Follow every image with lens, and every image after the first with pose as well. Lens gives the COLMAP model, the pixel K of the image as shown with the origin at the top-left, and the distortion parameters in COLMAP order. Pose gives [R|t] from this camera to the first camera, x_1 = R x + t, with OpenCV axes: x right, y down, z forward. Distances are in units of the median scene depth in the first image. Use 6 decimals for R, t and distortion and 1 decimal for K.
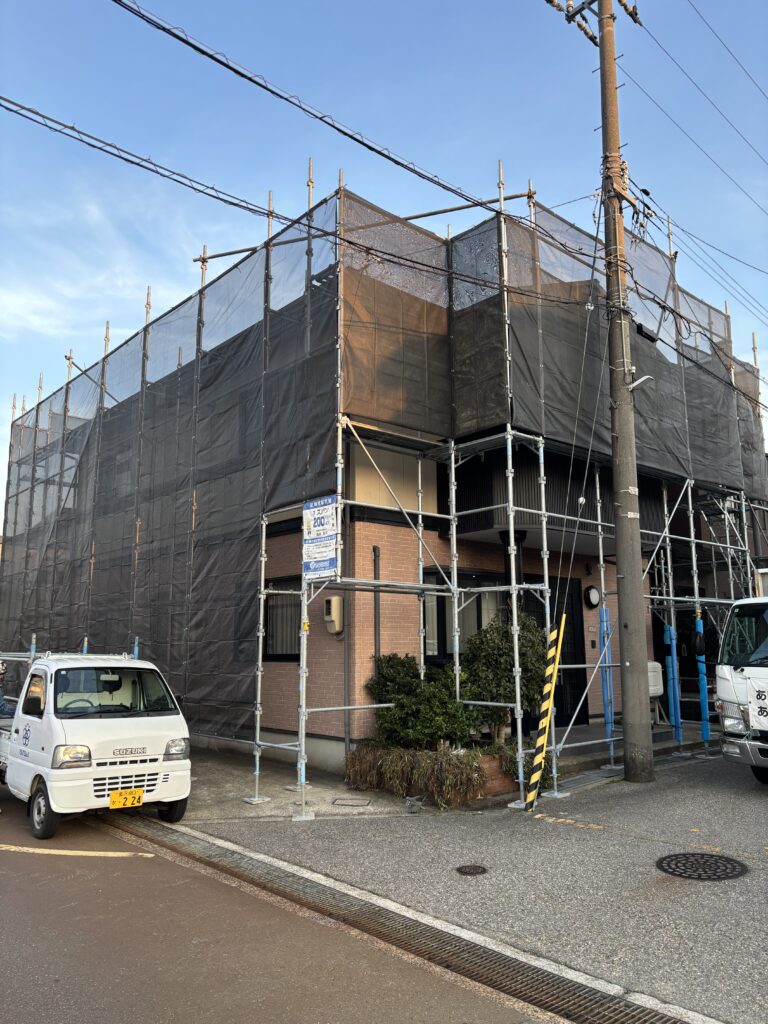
lens RADIAL K [[776.3, 0, 384.0], [0, 776.3, 512.0], [0, 0, 1]] dist [0.025308, -0.000087]
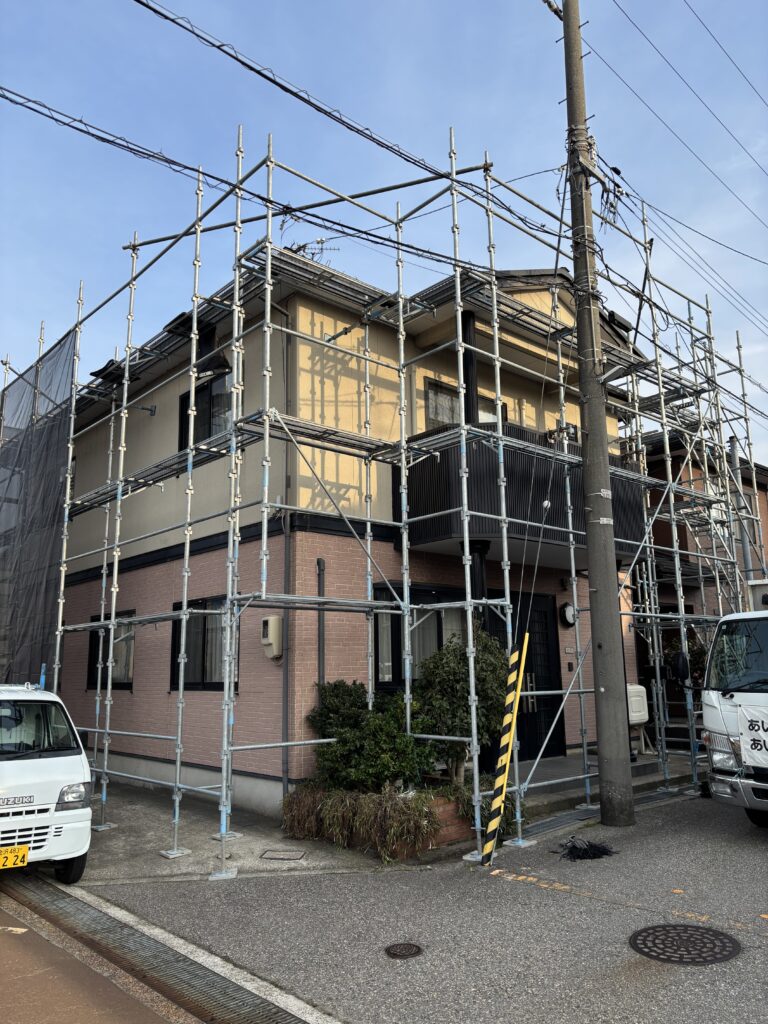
lens RADIAL K [[765.7, 0, 384.0], [0, 765.7, 512.0], [0, 0, 1]] dist [0.031925, -0.023579]
pose [[0.999953, -0.008359, 0.004845, 0.066287], [0.008499, 0.999524, -0.029668, 0.018897], [-0.004594, 0.029708, 0.999548, 0.132294]]
